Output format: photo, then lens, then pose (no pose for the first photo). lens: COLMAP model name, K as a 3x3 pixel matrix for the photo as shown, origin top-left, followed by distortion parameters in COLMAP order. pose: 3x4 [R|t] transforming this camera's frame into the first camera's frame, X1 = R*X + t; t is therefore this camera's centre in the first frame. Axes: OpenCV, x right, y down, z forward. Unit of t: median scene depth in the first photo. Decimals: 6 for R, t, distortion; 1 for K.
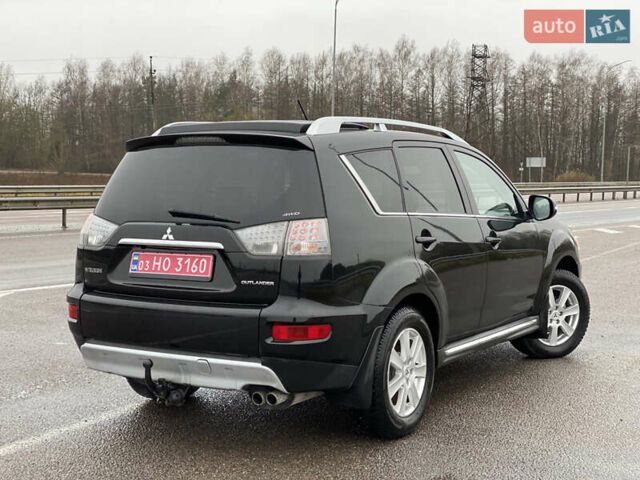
lens RADIAL K [[941.4, 0, 320.0], [0, 941.4, 240.0], [0, 0, 1]] dist [0.151223, -0.041312]
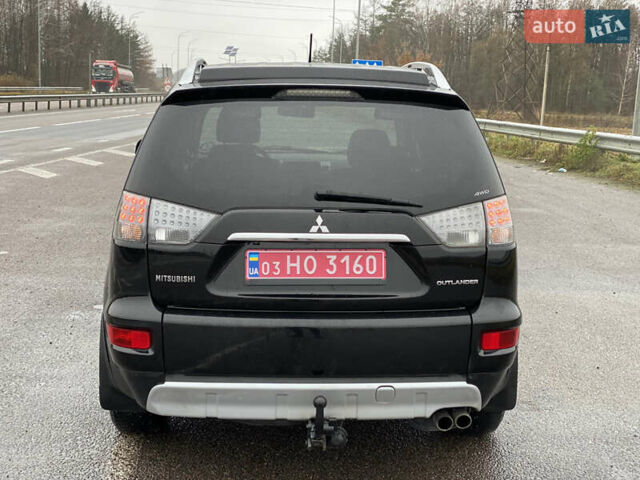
lens RADIAL K [[941.4, 0, 320.0], [0, 941.4, 240.0], [0, 0, 1]] dist [0.151223, -0.041312]
pose [[0.830326, -0.077037, 0.551928, -0.508284], [0.021706, 0.994118, 0.106103, -0.065171], [-0.556856, -0.076120, 0.827114, 0.349033]]
